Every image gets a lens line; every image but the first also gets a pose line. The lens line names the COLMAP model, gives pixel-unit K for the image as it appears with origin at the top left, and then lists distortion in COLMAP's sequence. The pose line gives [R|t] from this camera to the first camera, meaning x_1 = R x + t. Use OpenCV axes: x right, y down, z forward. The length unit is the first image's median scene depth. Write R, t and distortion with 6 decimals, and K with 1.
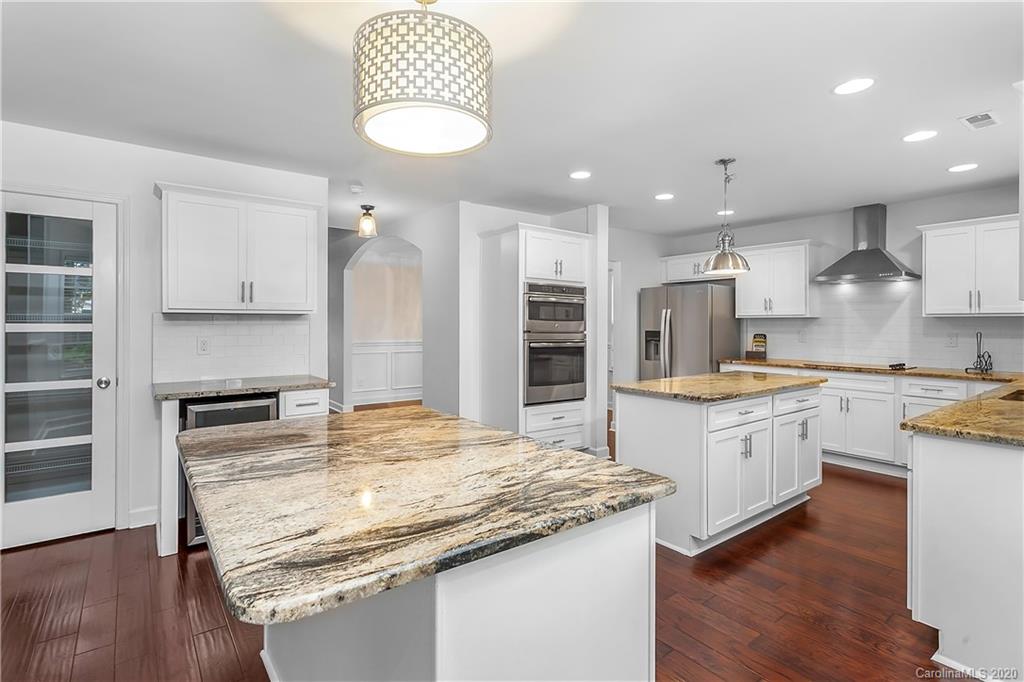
lens RADIAL K [[495.3, 0, 507.3], [0, 495.3, 325.9], [0, 0, 1]] dist [0.000372, 0.000437]
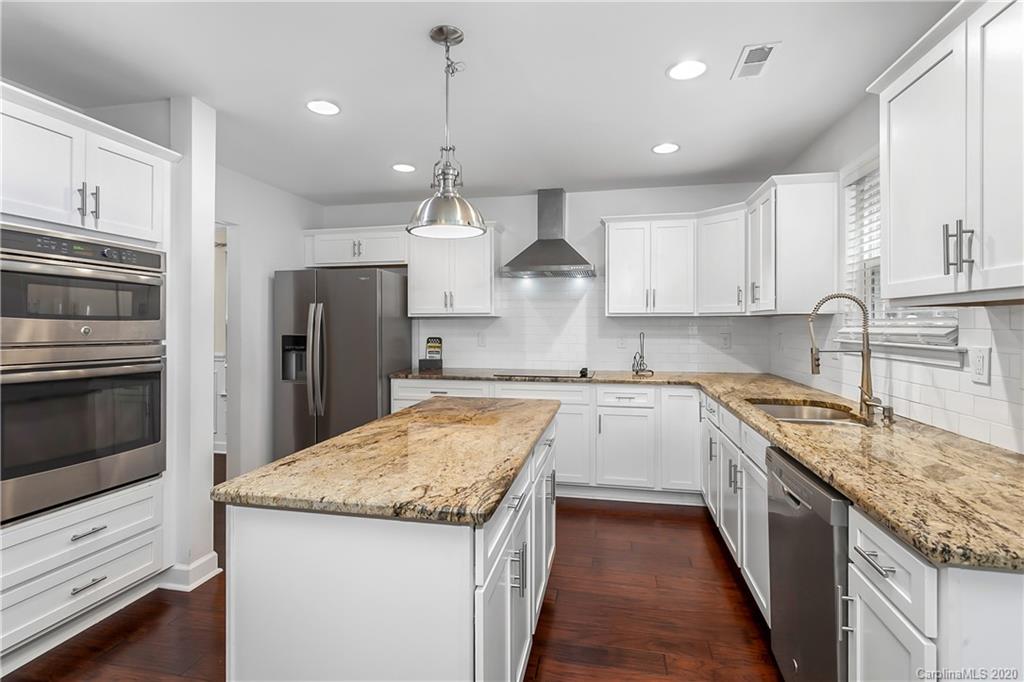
lens RADIAL K [[495.3, 0, 507.3], [0, 495.3, 325.9], [0, 0, 1]] dist [0.000372, 0.000437]
pose [[0.752917, -0.003809, 0.658104, 0.088640], [0.004799, 0.999988, 0.000297, -0.002003], [-0.658098, 0.002934, 0.752927, 0.385636]]
